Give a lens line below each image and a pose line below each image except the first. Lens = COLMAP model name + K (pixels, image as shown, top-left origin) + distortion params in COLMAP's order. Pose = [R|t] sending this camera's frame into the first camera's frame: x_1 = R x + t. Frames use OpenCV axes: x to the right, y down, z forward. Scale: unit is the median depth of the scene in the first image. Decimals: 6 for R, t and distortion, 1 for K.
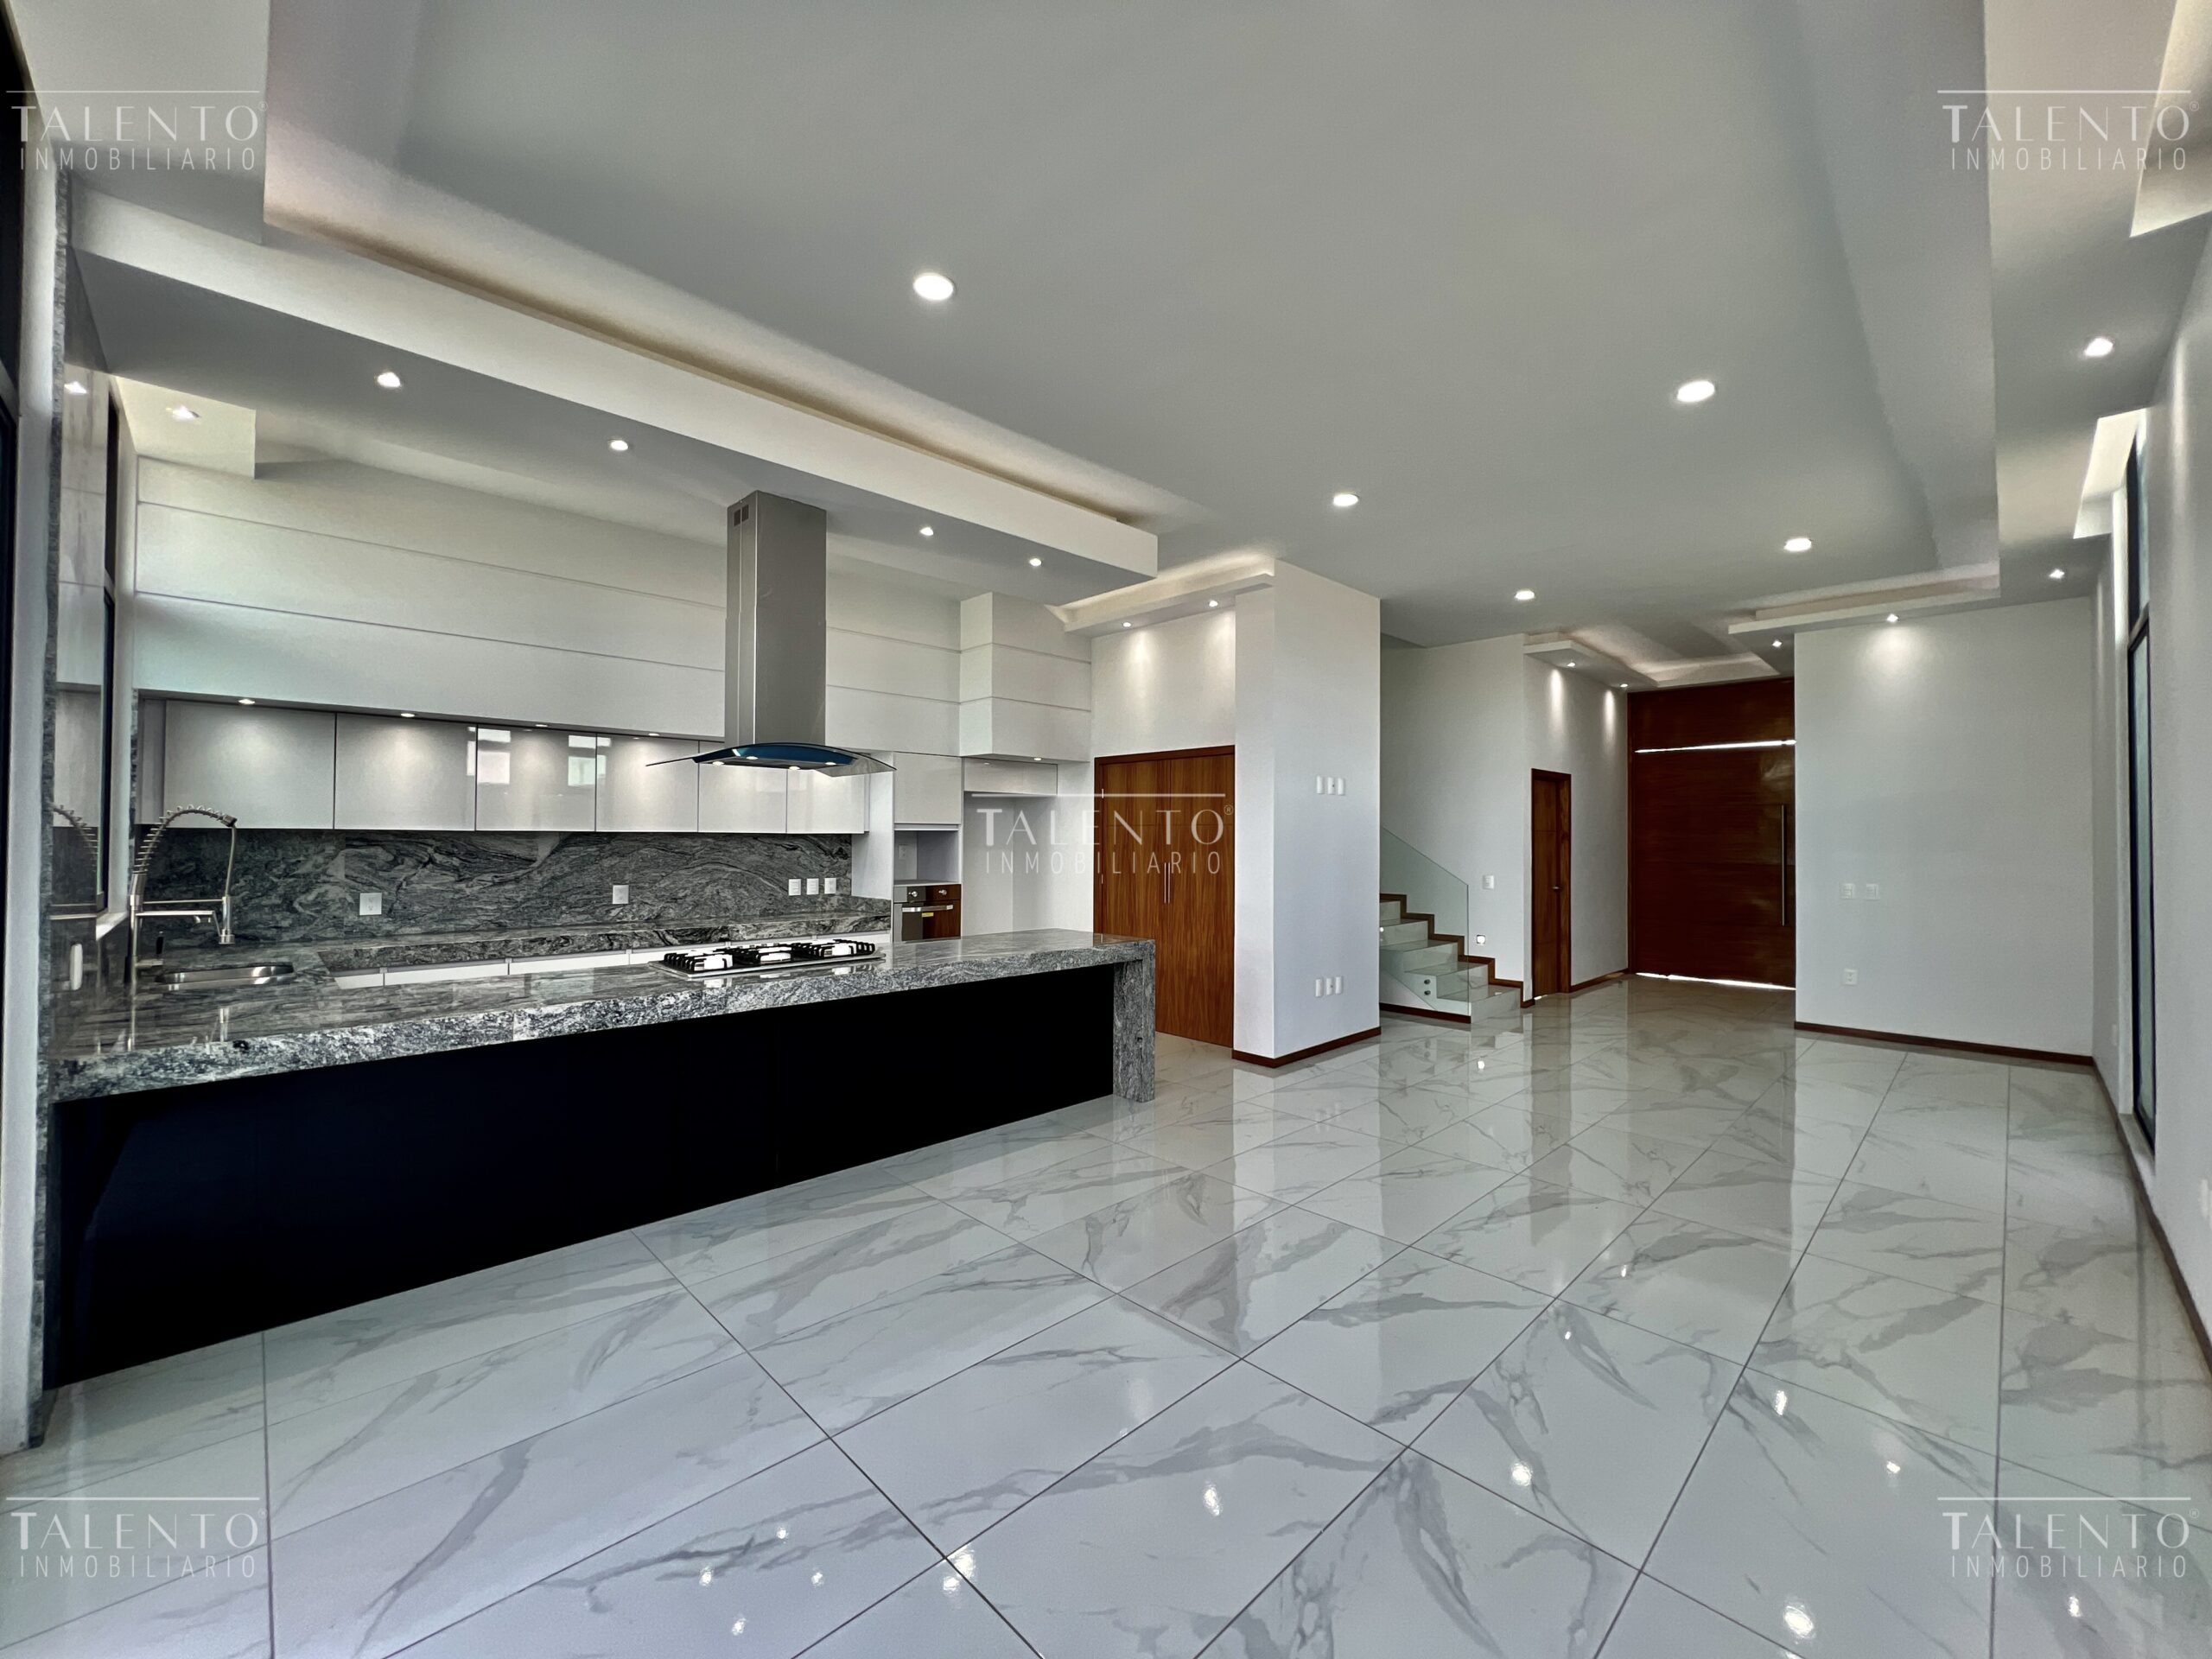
lens RADIAL K [[880.6, 0, 1096.3], [0, 880.6, 822.1], [0, 0, 1]] dist [-0.000249, -0.000265]
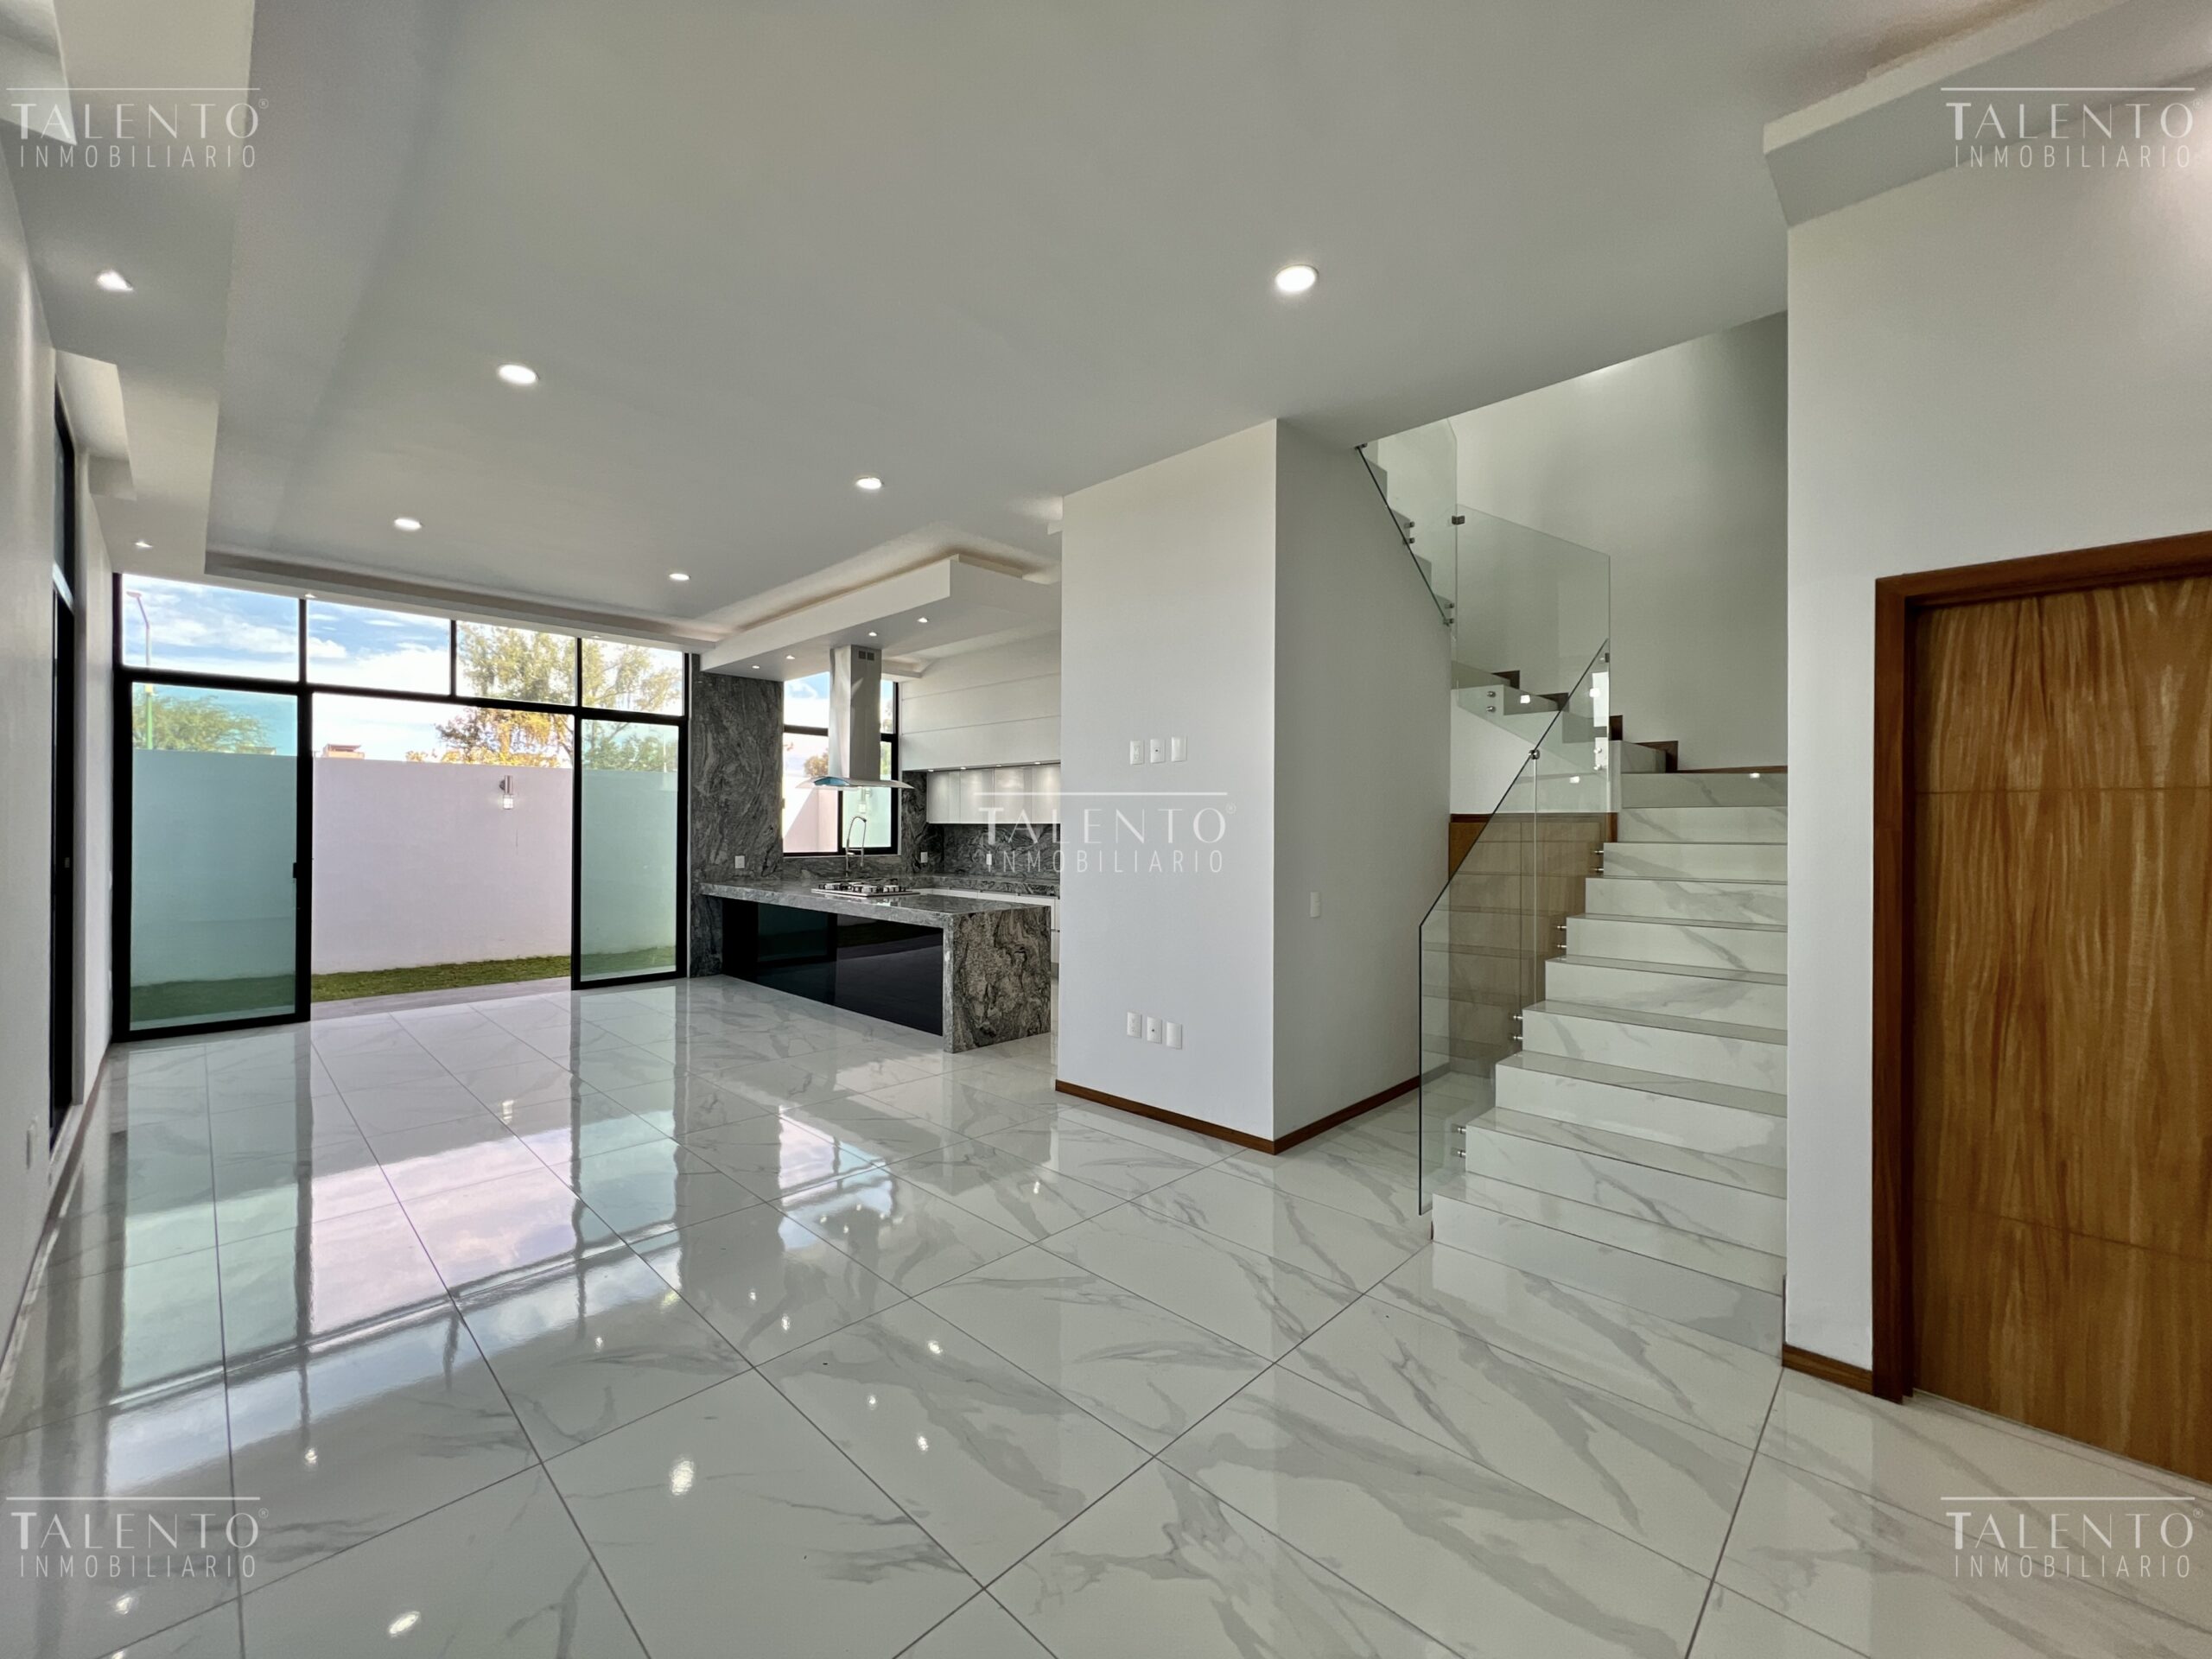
lens RADIAL K [[880.6, 0, 1096.3], [0, 880.6, 829.0], [0, 0, 1]] dist [-0.000249, -0.000265]
pose [[0.037086, -0.002929, -0.999308, 1.212250], [0.012321, 0.999921, -0.002474, 0.029439], [0.999236, -0.012221, 0.037120, 1.147835]]
